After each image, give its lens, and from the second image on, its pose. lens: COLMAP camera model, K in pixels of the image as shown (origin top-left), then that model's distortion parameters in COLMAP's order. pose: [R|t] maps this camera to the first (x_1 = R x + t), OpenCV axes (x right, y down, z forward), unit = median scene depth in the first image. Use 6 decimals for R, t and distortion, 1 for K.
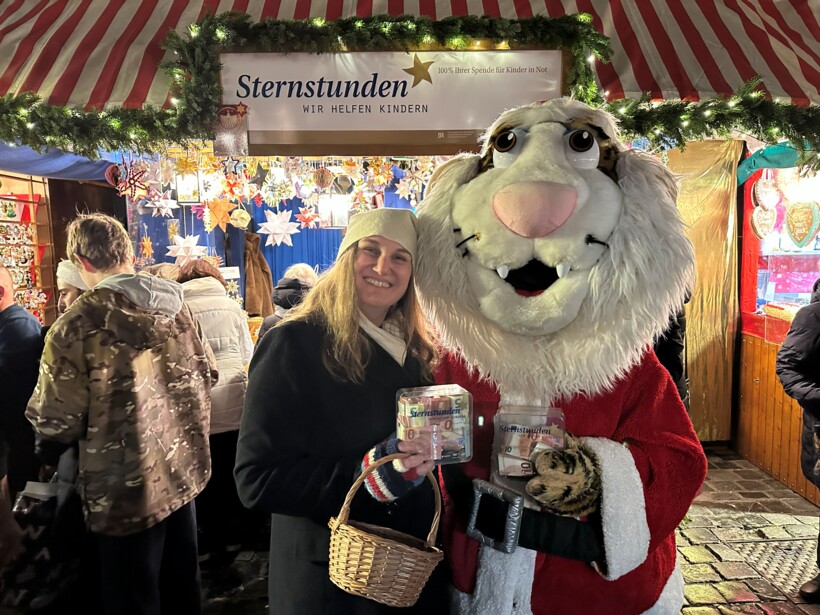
lens RADIAL K [[576.2, 0, 410.0], [0, 576.2, 307.5], [0, 0, 1]] dist [0.035918, -0.049970]
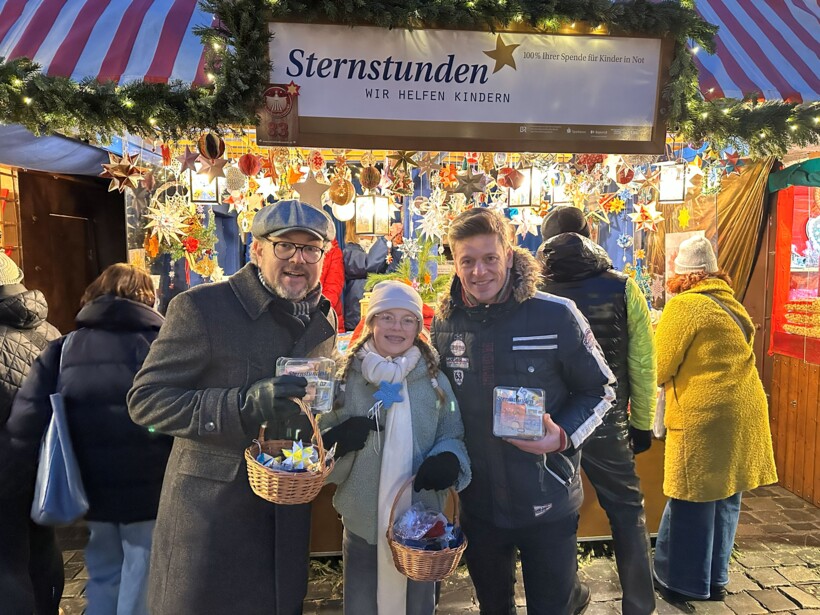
lens RADIAL K [[576.2, 0, 410.0], [0, 576.2, 307.5], [0, 0, 1]] dist [0.035918, -0.049970]
pose [[0.996586, 0.011718, 0.081721, -0.186186], [-0.010361, 0.999802, -0.017007, -0.016560], [-0.081904, 0.016103, 0.996510, 0.159020]]
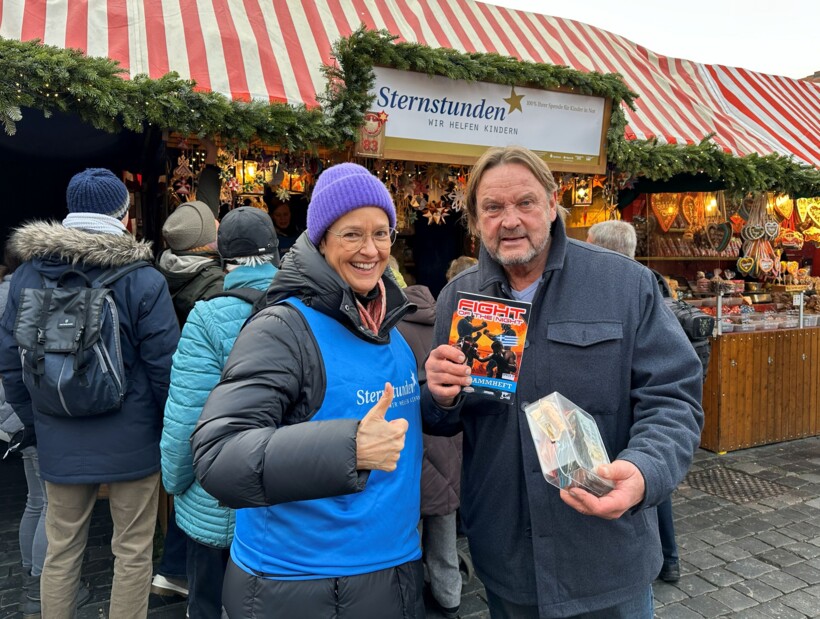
lens RADIAL K [[647.2, 0, 402.9], [0, 647.2, 278.8], [0, 0, 1]] dist [0.103793, -0.149514]
pose [[0.906203, 0.004226, 0.422822, -0.782690], [0.023353, 0.997924, -0.060024, 0.045799], [-0.422198, 0.064268, 0.904223, -0.132167]]
